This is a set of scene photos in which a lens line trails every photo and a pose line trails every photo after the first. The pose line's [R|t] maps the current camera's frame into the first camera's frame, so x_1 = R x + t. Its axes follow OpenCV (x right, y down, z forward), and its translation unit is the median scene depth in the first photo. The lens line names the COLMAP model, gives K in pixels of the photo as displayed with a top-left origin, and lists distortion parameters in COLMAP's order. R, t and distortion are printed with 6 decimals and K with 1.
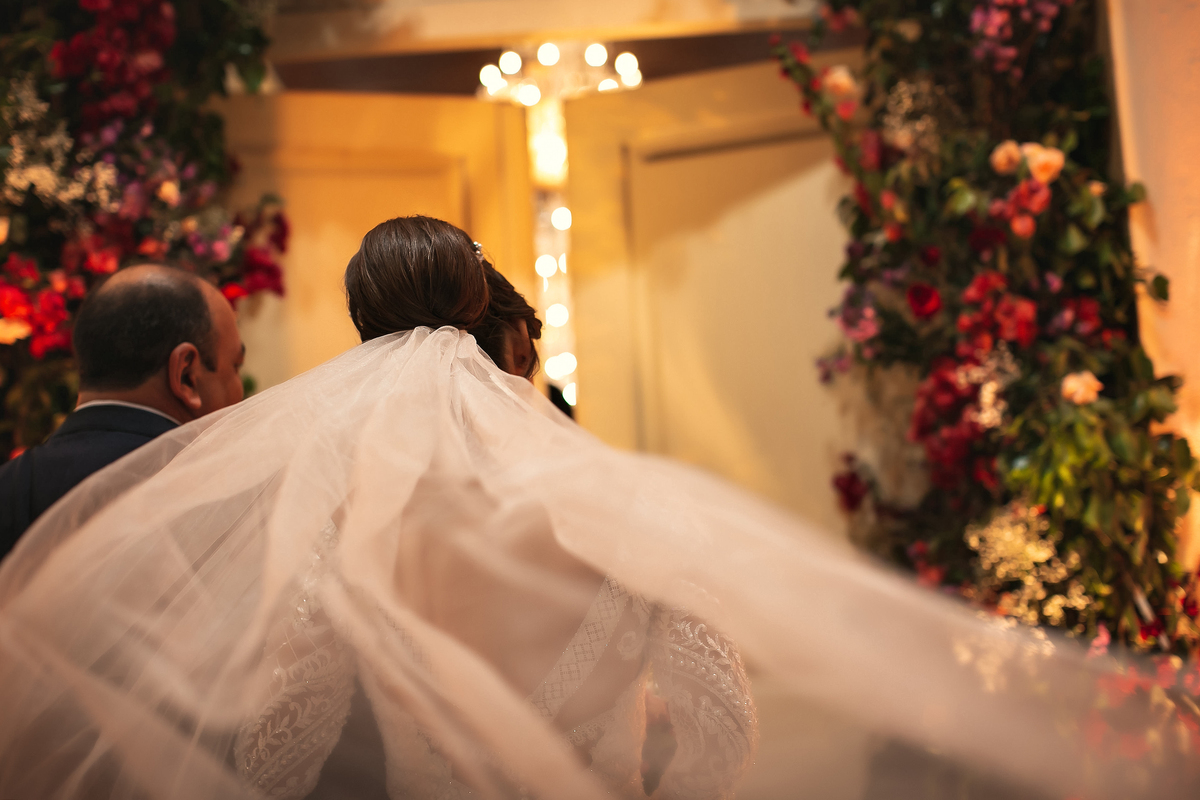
lens RADIAL K [[1775.3, 0, 600.0], [0, 1775.3, 400.0], [0, 0, 1]] dist [-0.190011, 0.631336]
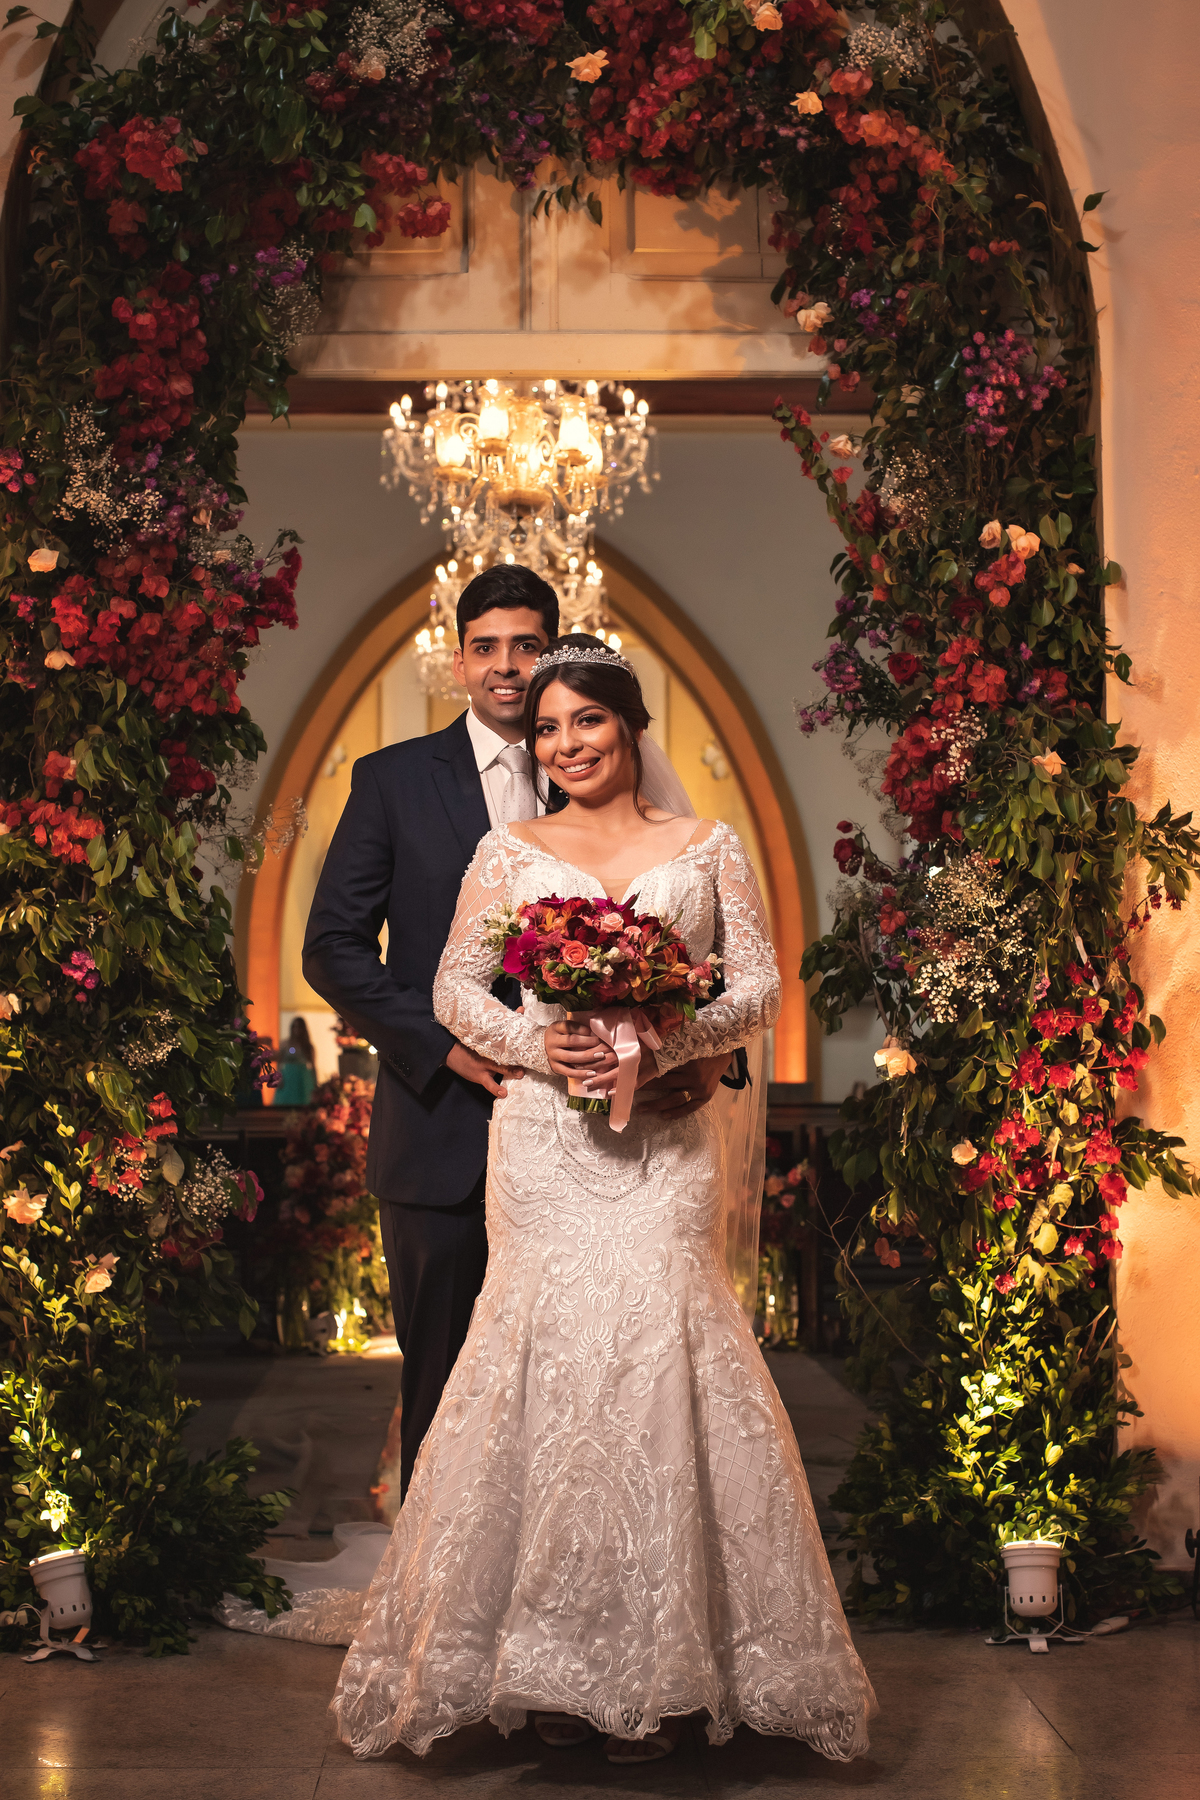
lens RADIAL K [[2722.6, 0, 600.0], [0, 2722.6, 900.0], [0, 0, 1]] dist [-0.114679, 0.061314]
pose [[0.997485, 0.056845, 0.042338, -0.060934], [-0.058884, 0.997082, 0.048581, 0.018588], [-0.039453, -0.050952, 0.997922, -0.642163]]
